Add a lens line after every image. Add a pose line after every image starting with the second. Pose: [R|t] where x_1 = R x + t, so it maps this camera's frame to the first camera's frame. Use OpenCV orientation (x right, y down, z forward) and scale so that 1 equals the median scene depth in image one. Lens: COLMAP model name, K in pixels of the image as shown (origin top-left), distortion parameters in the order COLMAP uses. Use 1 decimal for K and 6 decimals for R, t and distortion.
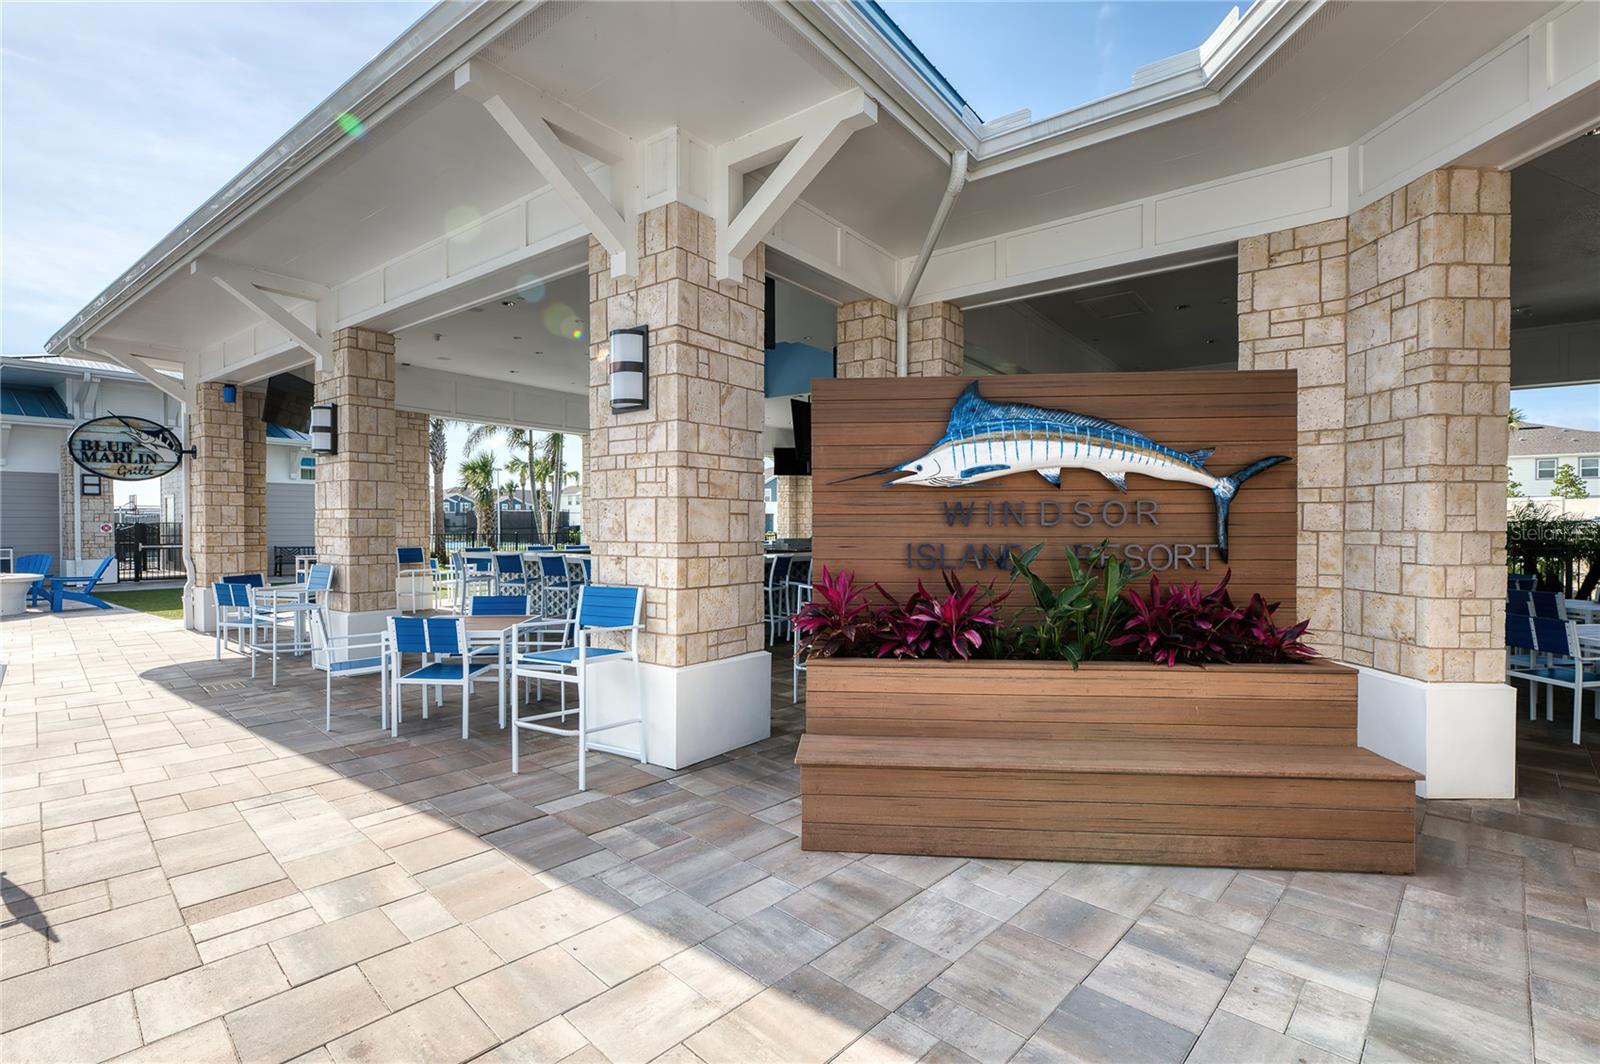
lens RADIAL K [[754.5, 0, 801.8], [0, 754.5, 538.5], [0, 0, 1]] dist [0.000229, 0.000054]
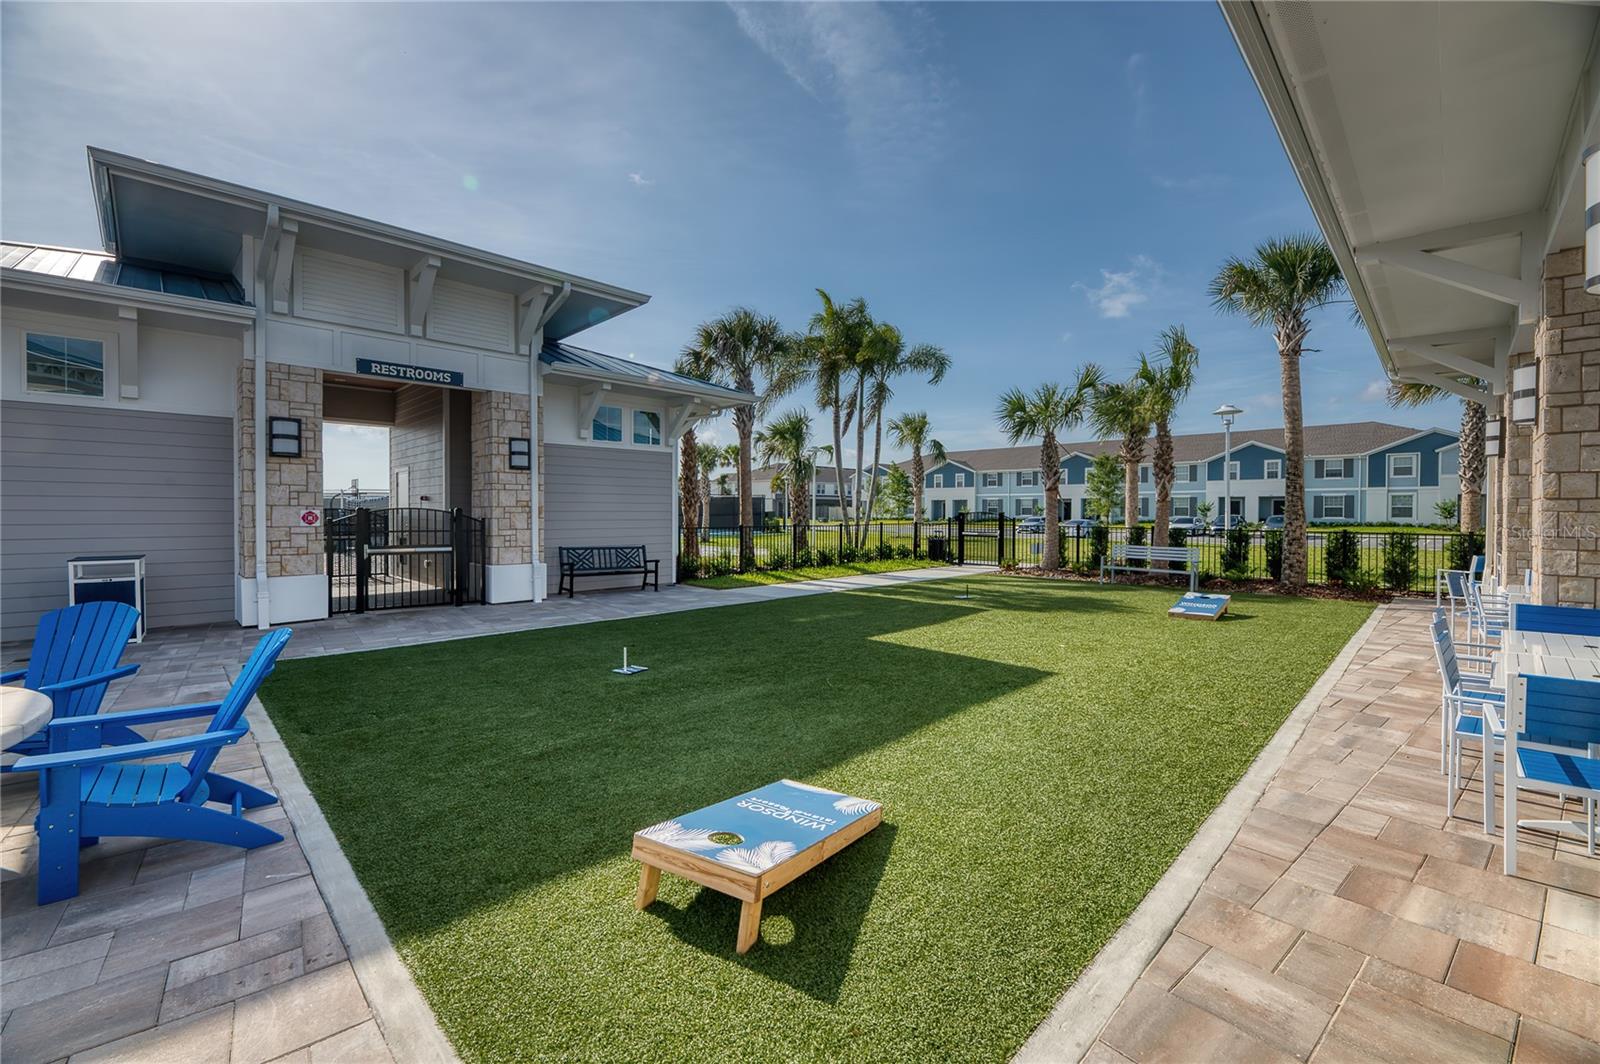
lens RADIAL K [[658.5, 0, 798.2], [0, 658.5, 521.6], [0, 0, 1]] dist [-0.006183, 0.000362]
pose [[0.991756, -0.000509, -0.128141, -0.520668], [0.000139, 0.999996, -0.002899, -0.009785], [0.128142, 0.002858, 0.991752, 0.585317]]
